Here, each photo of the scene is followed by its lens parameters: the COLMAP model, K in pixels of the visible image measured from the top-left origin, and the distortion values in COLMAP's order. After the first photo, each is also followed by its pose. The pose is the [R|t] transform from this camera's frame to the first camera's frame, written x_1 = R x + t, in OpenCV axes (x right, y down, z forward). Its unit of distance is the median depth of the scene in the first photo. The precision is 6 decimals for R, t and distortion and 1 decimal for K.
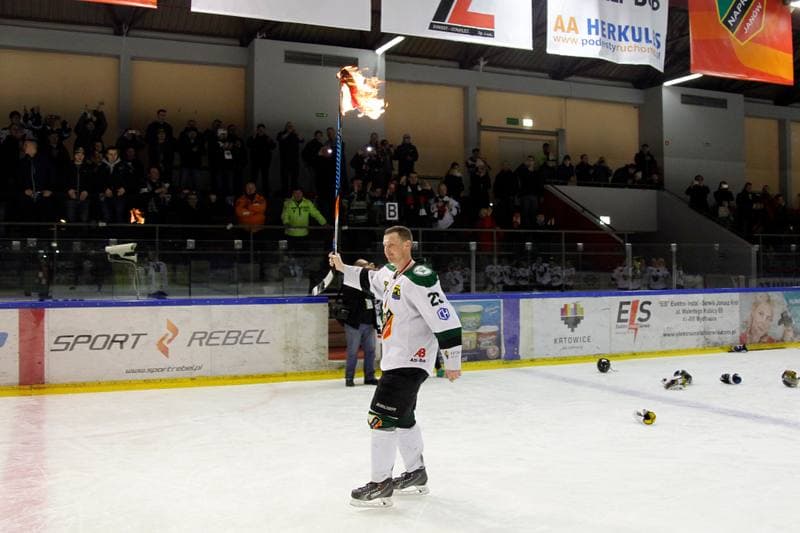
lens RADIAL K [[766.3, 0, 400.0], [0, 766.3, 266.5], [0, 0, 1]] dist [-0.083713, -0.001460]
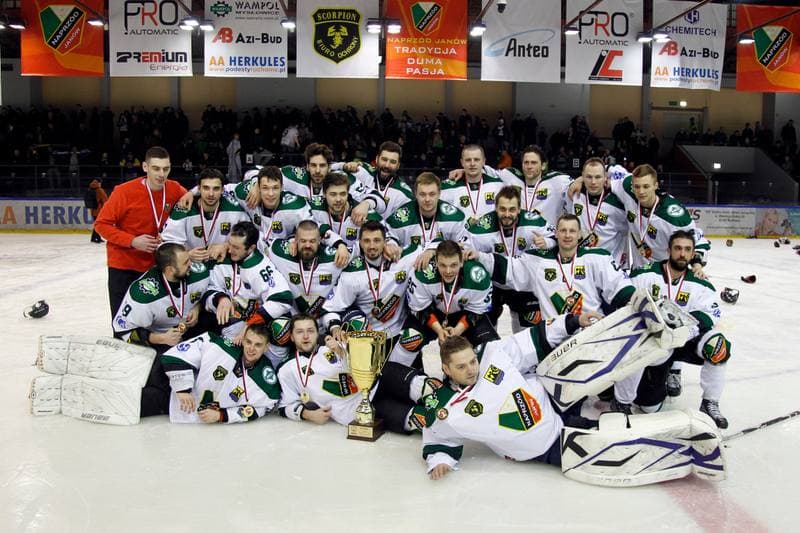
lens RADIAL K [[766.3, 0, 400.0], [0, 766.3, 266.5], [0, 0, 1]] dist [-0.083713, -0.001460]
pose [[0.926854, 0.054604, -0.371429, 0.211873], [-0.016944, 0.994442, 0.103914, 0.000042], [0.375039, -0.090019, 0.922628, -0.706091]]
